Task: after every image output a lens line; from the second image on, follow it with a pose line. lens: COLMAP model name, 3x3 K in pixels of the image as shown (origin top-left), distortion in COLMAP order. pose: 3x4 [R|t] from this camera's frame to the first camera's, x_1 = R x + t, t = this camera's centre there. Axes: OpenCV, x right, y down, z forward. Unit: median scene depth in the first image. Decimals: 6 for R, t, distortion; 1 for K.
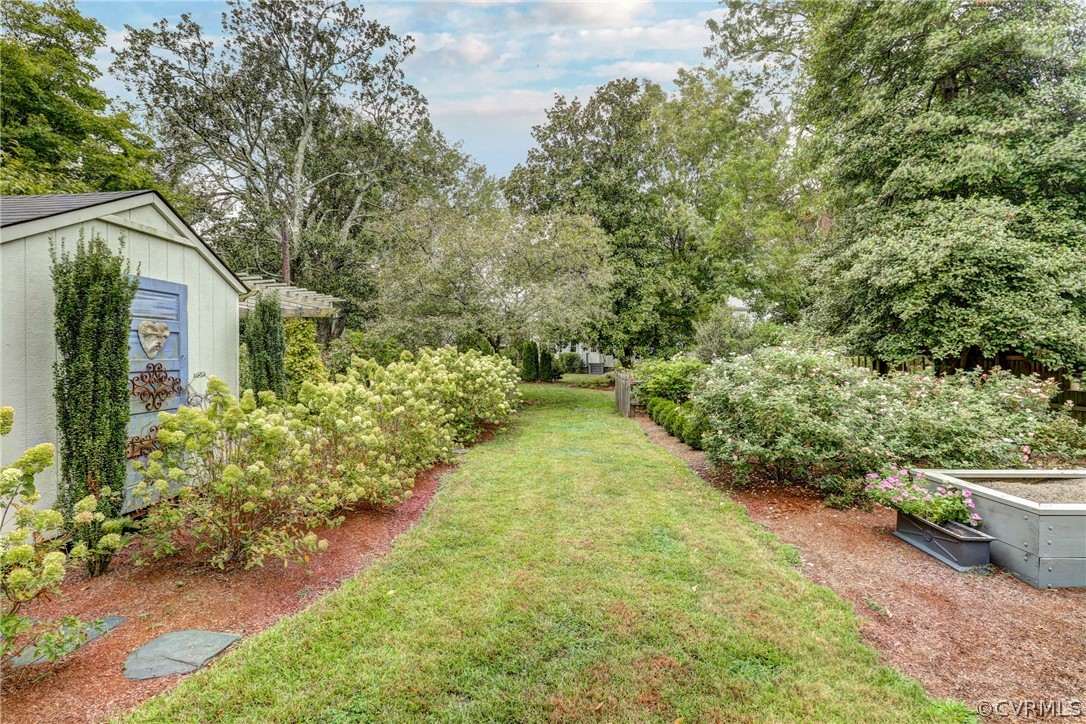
lens RADIAL K [[500.9, 0, 543.0], [0, 500.9, 362.0], [0, 0, 1]] dist [-0.001840, 0.000321]
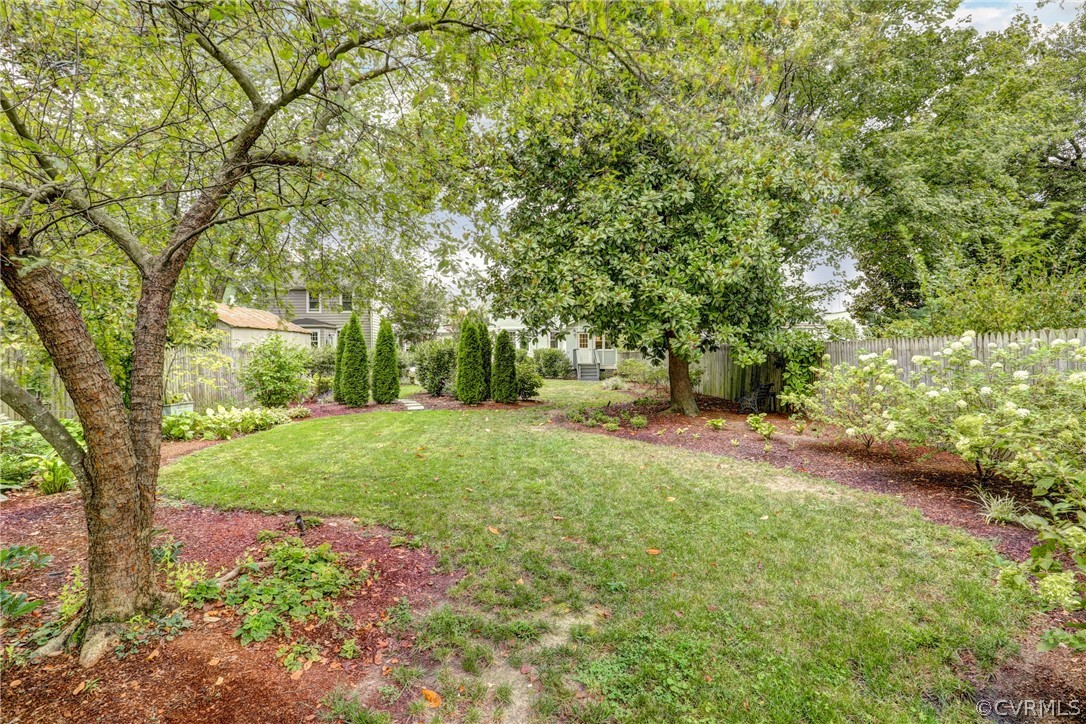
lens RADIAL K [[500.9, 0, 543.0], [0, 500.9, 362.0], [0, 0, 1]] dist [-0.001840, 0.000321]
pose [[0.998983, -0.005982, 0.044682, 0.018278], [0.005942, 0.999982, 0.001041, -0.001804], [-0.044687, -0.000775, 0.999001, 0.433176]]
